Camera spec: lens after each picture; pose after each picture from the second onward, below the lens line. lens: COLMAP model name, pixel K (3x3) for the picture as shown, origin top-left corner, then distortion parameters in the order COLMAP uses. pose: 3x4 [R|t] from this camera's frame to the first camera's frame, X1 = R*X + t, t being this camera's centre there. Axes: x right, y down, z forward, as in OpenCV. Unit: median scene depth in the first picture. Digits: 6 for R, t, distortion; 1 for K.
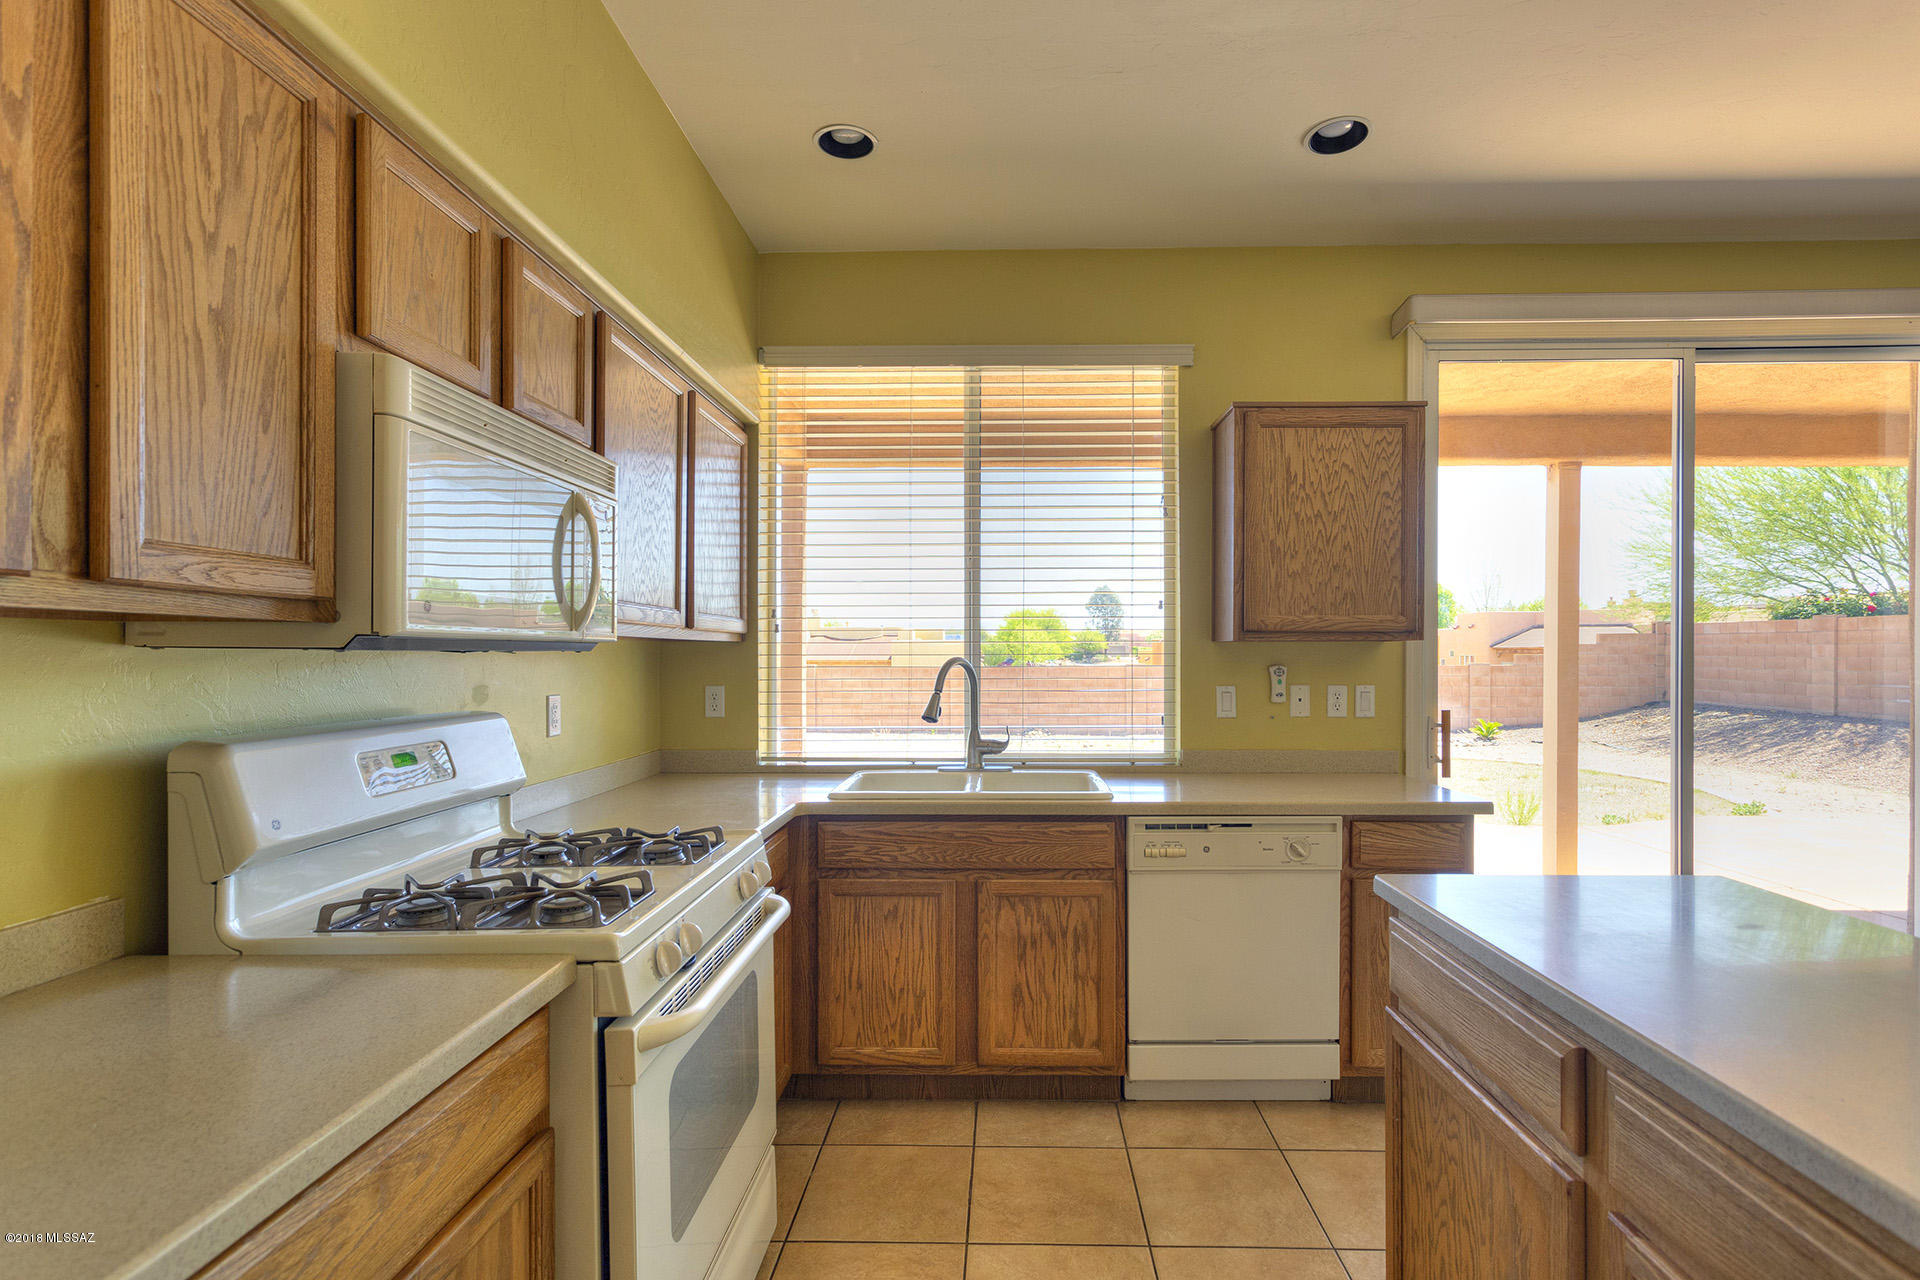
lens RADIAL K [[920.4, 0, 966.5], [0, 920.4, 654.8], [0, 0, 1]] dist [0.000216, 0.000118]
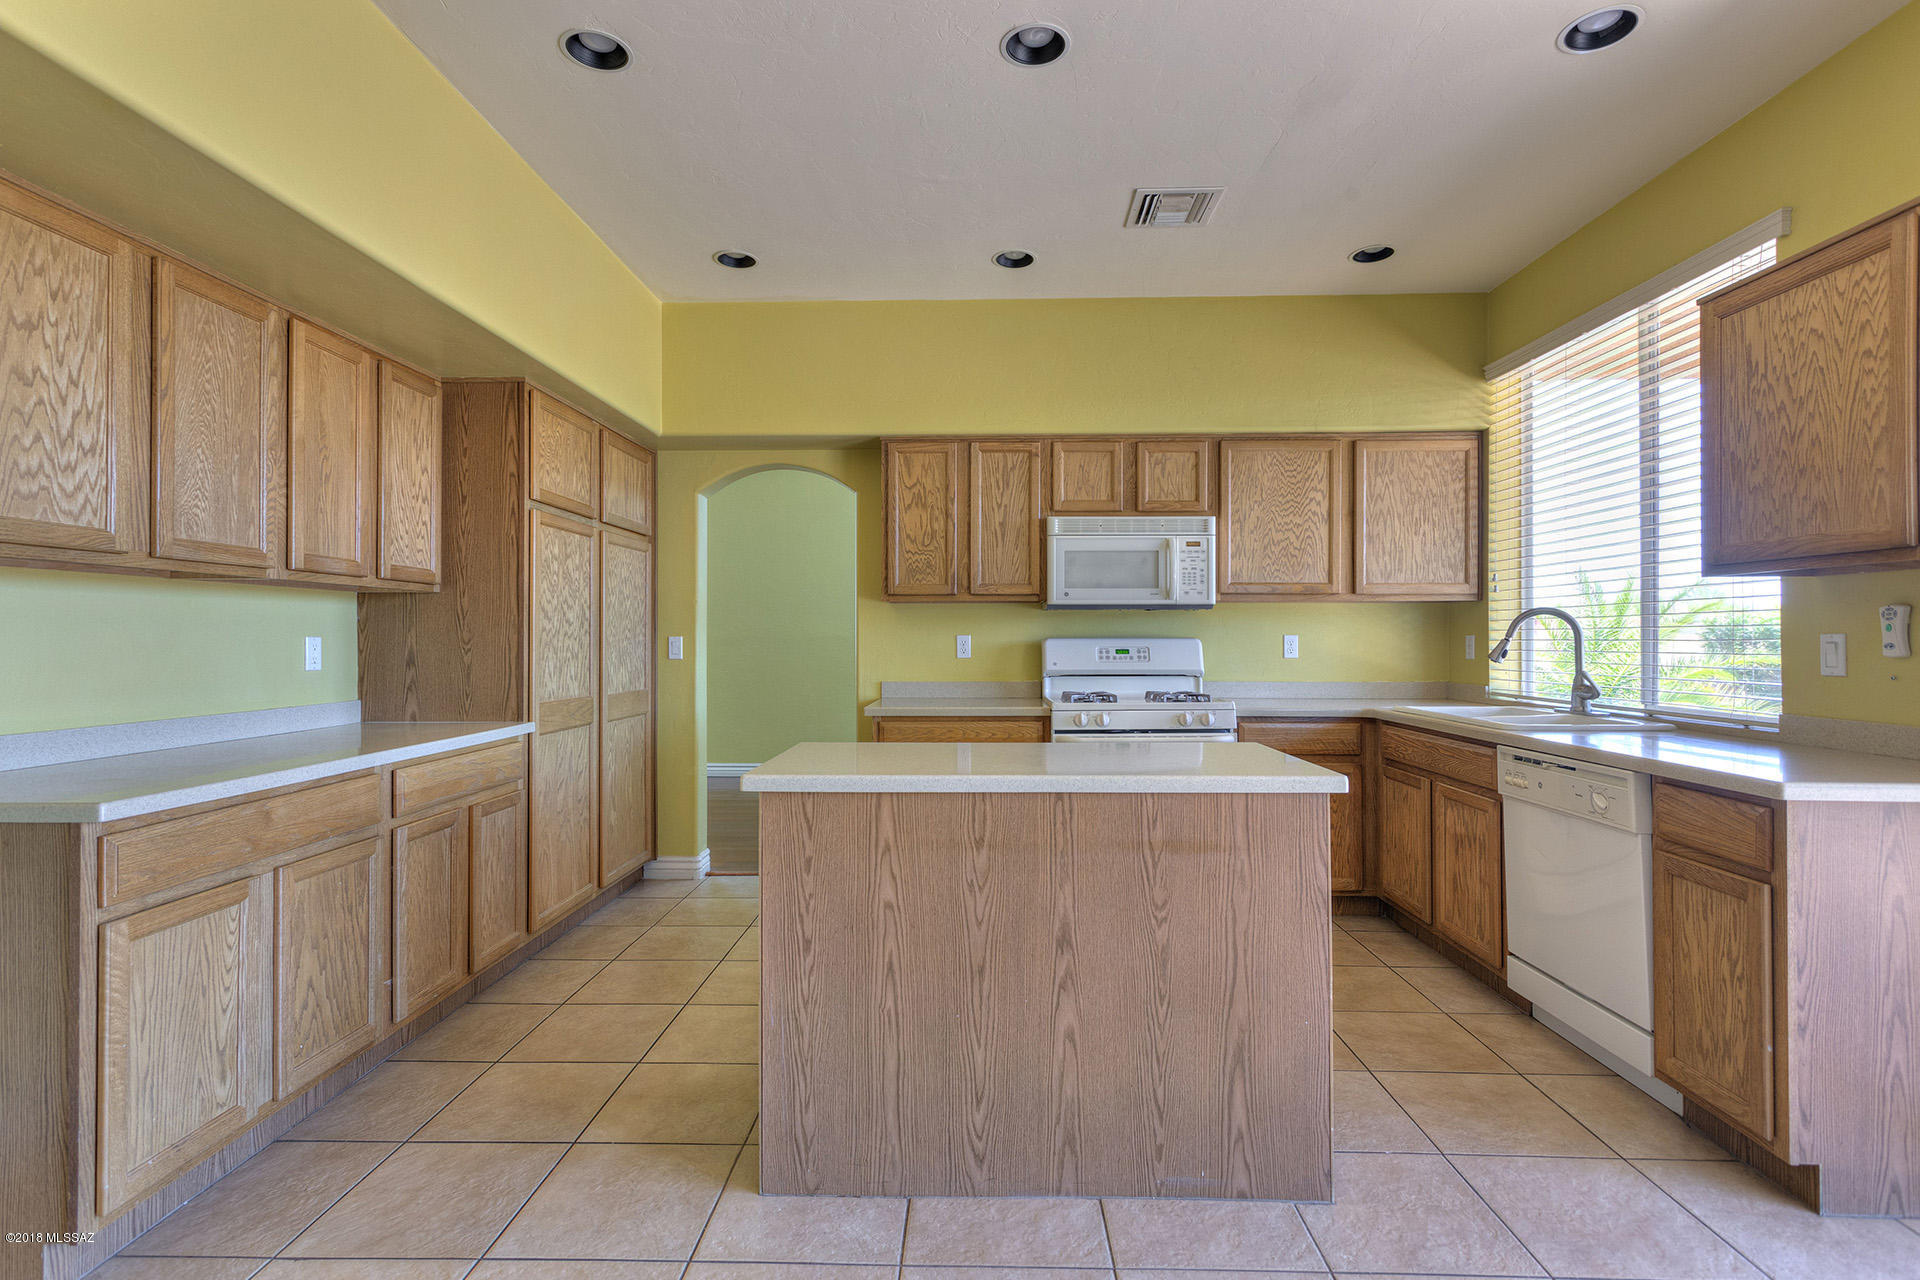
lens RADIAL K [[920.4, 0, 960.0], [0, 920.4, 634.0], [0, 0, 1]] dist [0.000216, 0.000118]
pose [[-0.006594, -0.003142, -0.999973, 1.156412], [-0.002360, 0.999992, -0.003127, 0.041824], [0.999975, 0.002339, -0.006602, 0.318292]]
